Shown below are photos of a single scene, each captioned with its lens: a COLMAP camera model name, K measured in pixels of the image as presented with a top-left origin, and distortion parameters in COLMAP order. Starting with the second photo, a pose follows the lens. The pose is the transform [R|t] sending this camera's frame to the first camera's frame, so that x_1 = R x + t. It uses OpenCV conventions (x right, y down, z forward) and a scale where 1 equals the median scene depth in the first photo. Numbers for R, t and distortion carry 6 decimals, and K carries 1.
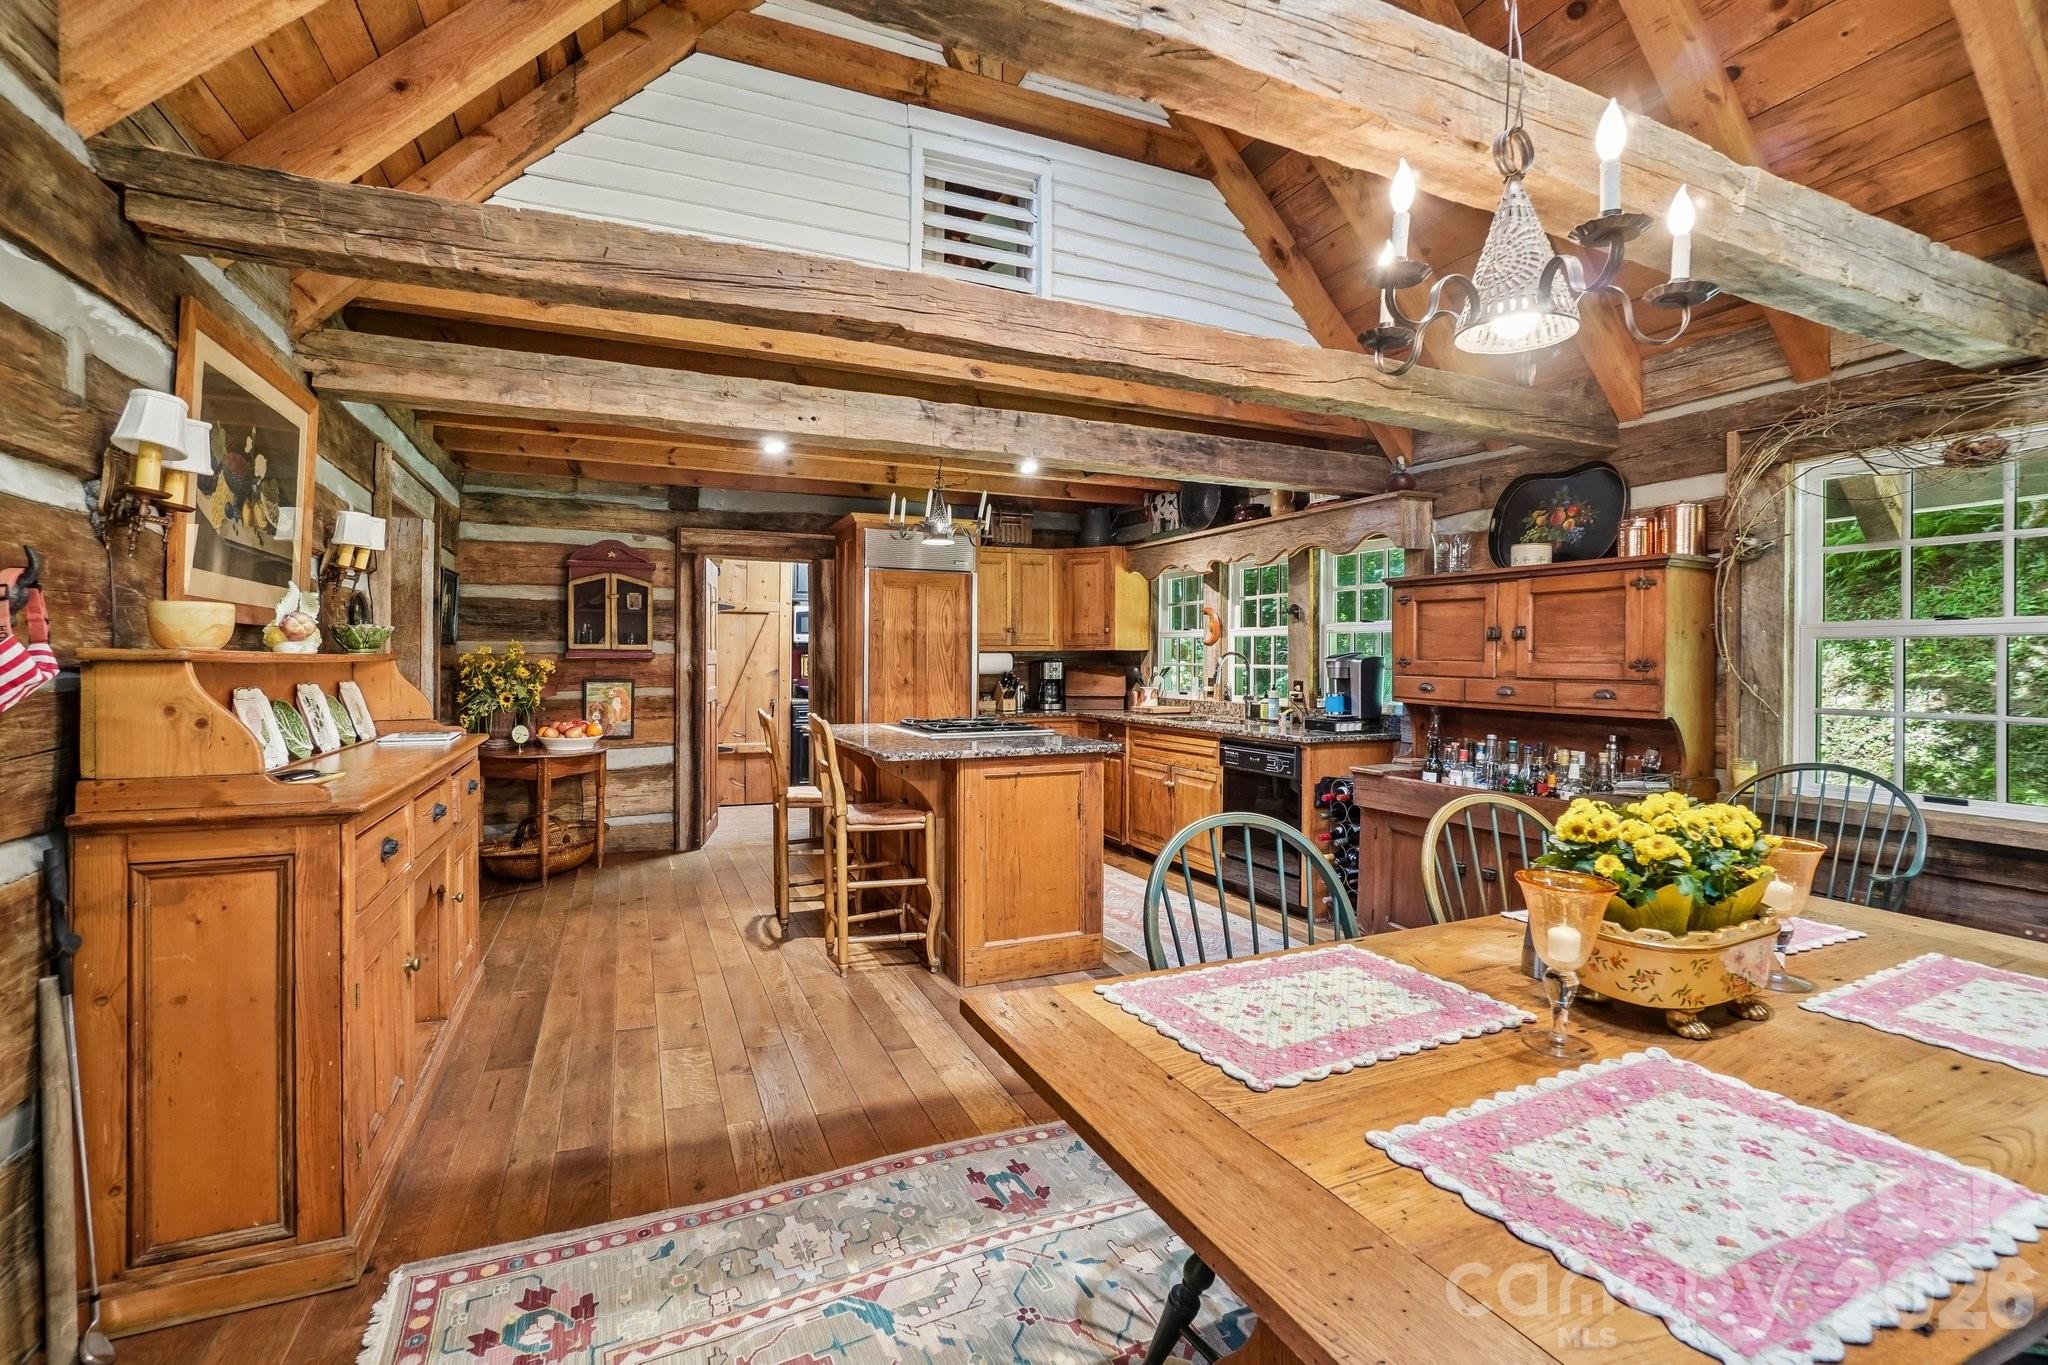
lens RADIAL K [[910.6, 0, 1017.3], [0, 910.6, 668.2], [0, 0, 1]] dist [-0.058981, 0.020781]
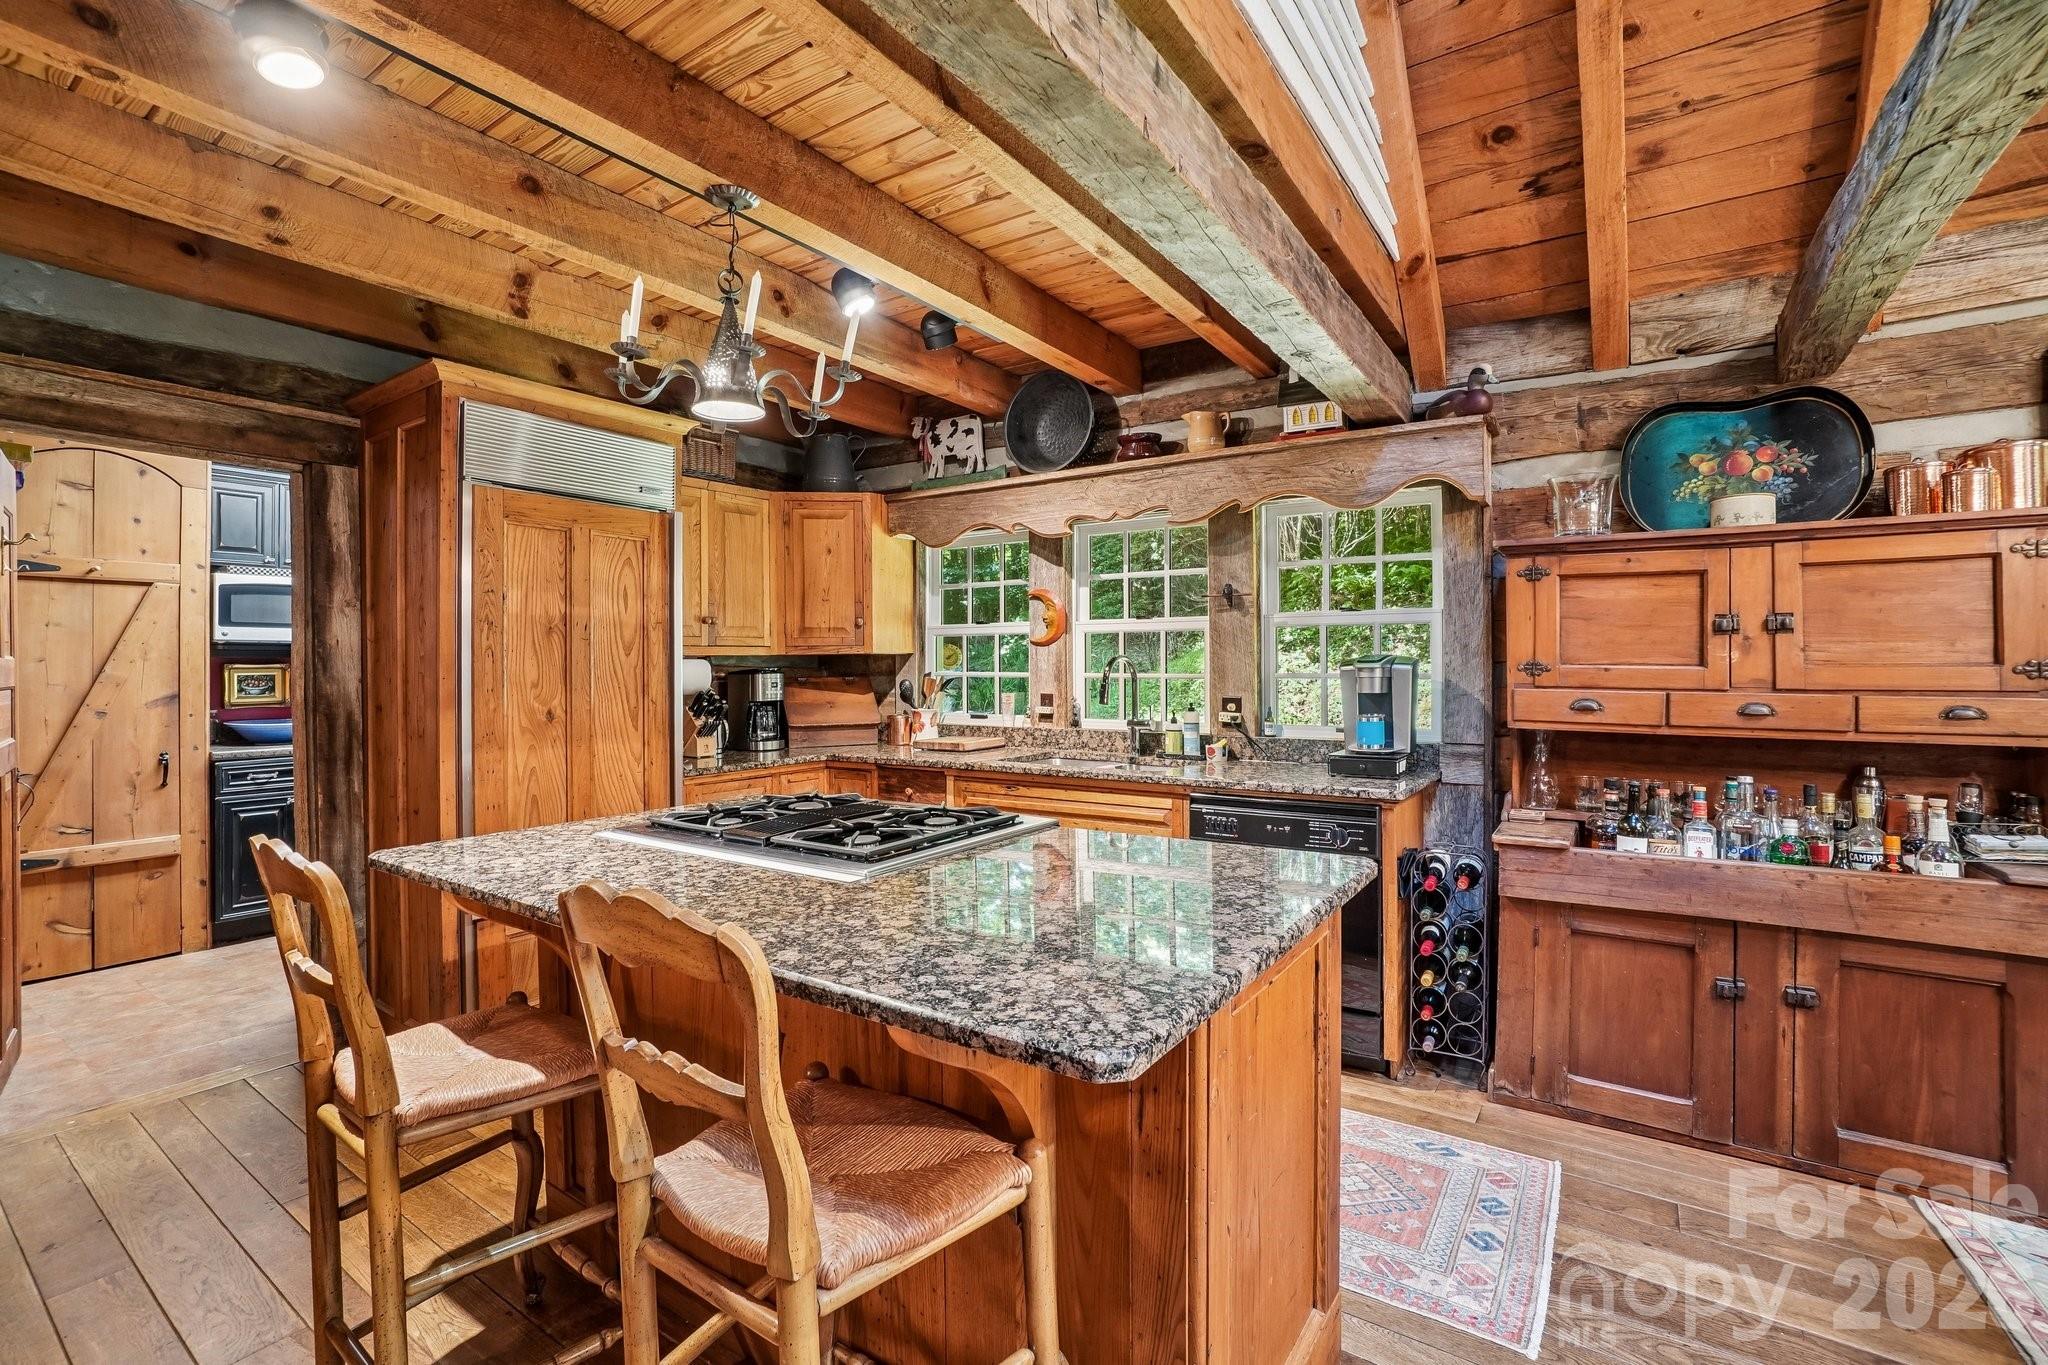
lens RADIAL K [[910.6, 0, 1015.4], [0, 910.6, 665.5], [0, 0, 1]] dist [-0.058981, 0.020781]
pose [[0.849846, -0.009073, 0.526952, -0.170035], [0.014188, 0.999883, -0.005667, -0.007202], [-0.526839, 0.012292, 0.849876, 0.457572]]
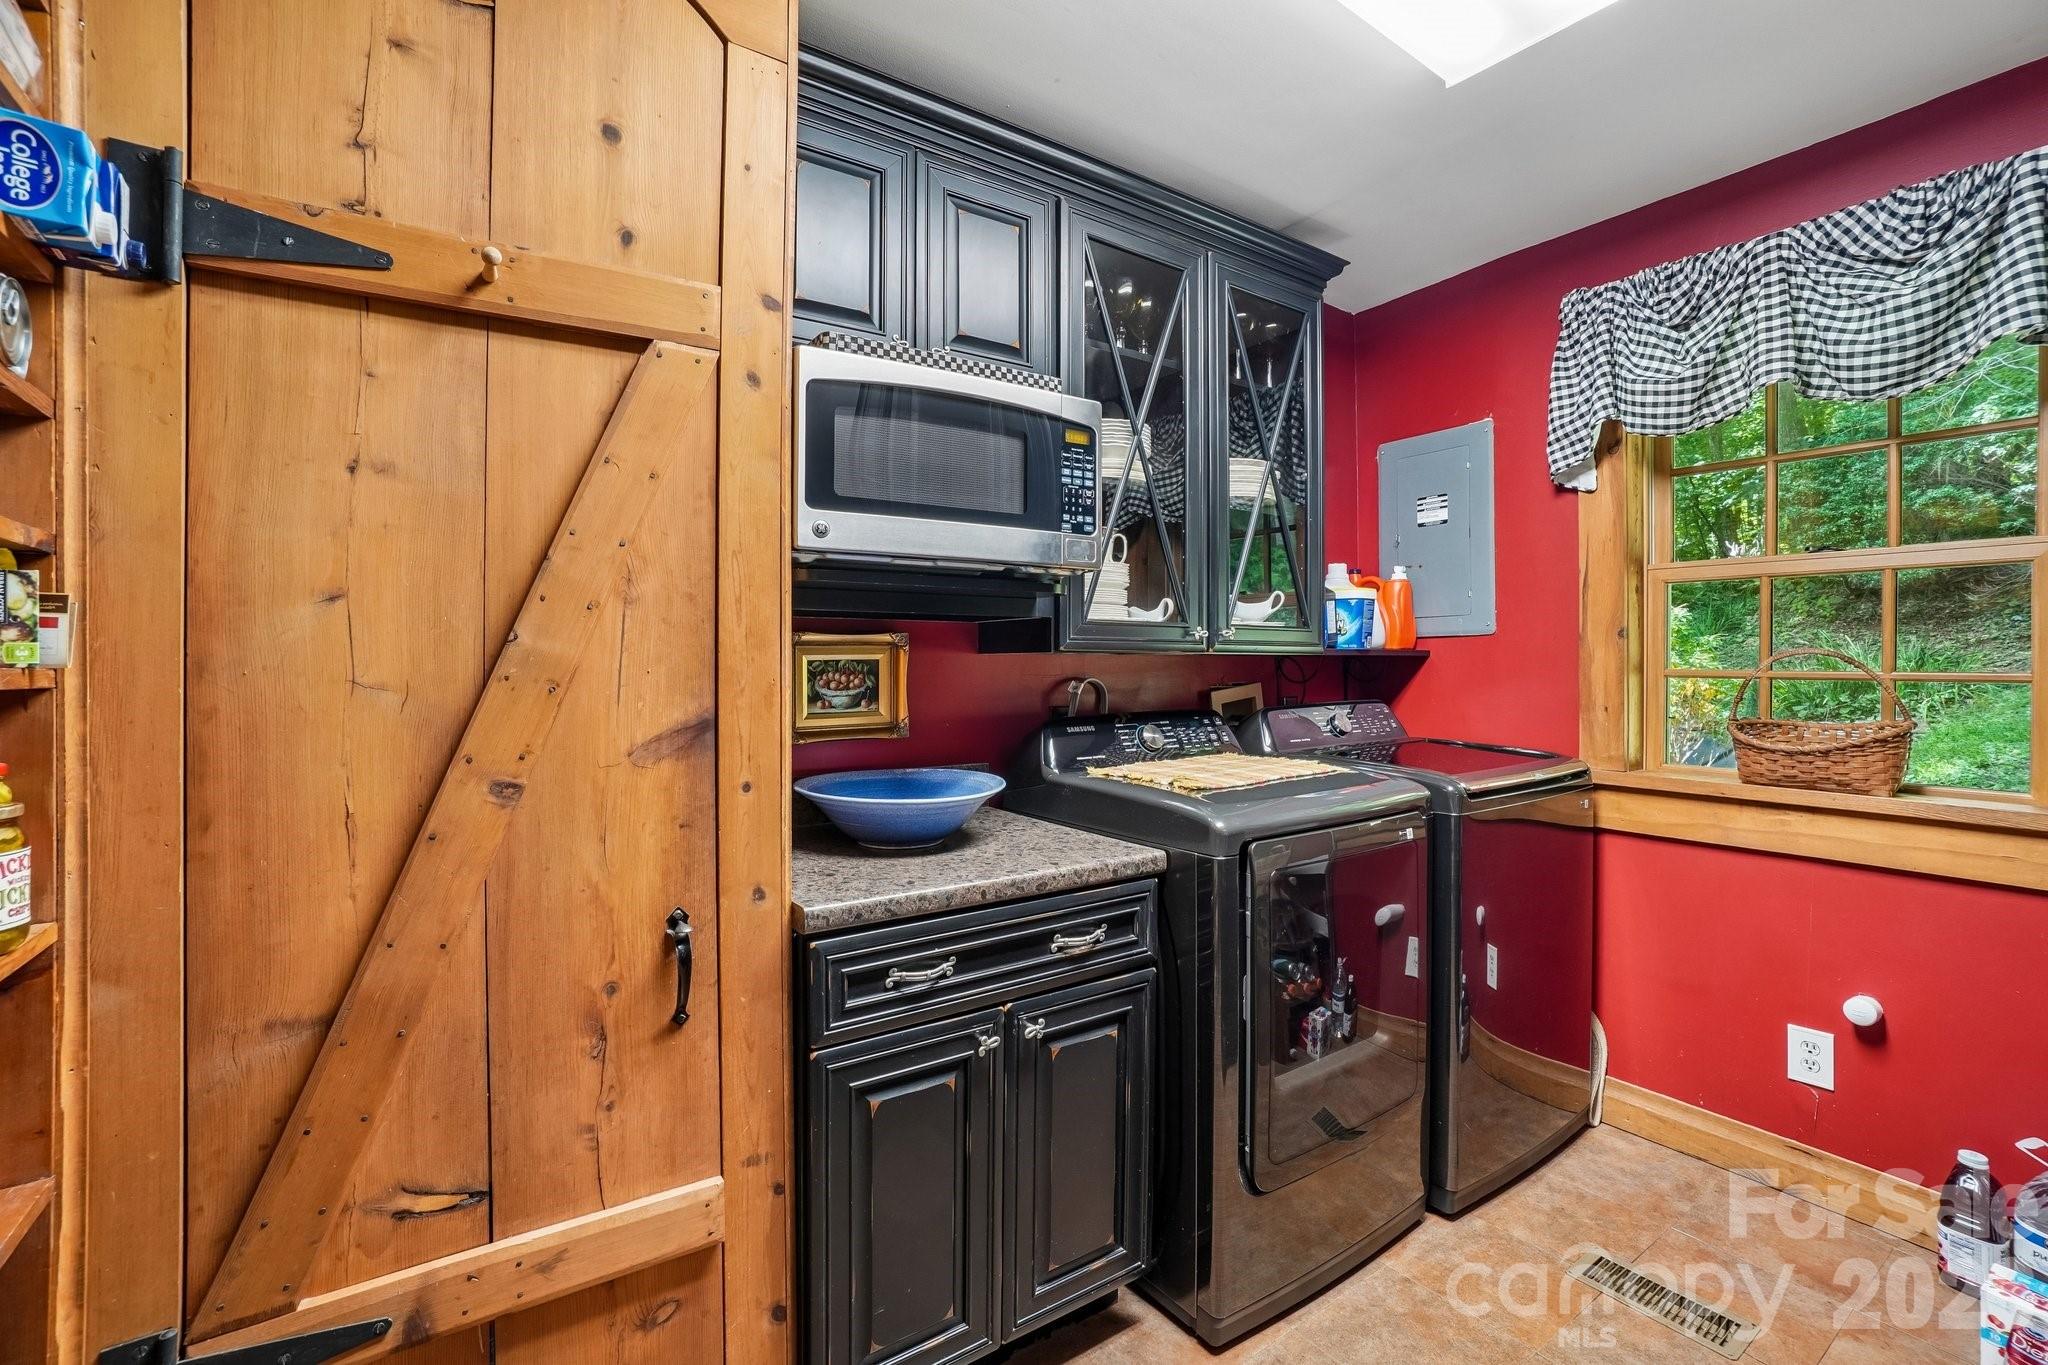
lens RADIAL K [[910.6, 0, 1007.1], [0, 910.6, 664.9], [0, 0, 1]] dist [-0.058981, 0.020781]
pose [[0.984863, -0.007545, 0.173169, -0.336153], [0.008441, 0.999955, -0.004436, -0.009138], [-0.173128, 0.005831, 0.984882, 1.173437]]
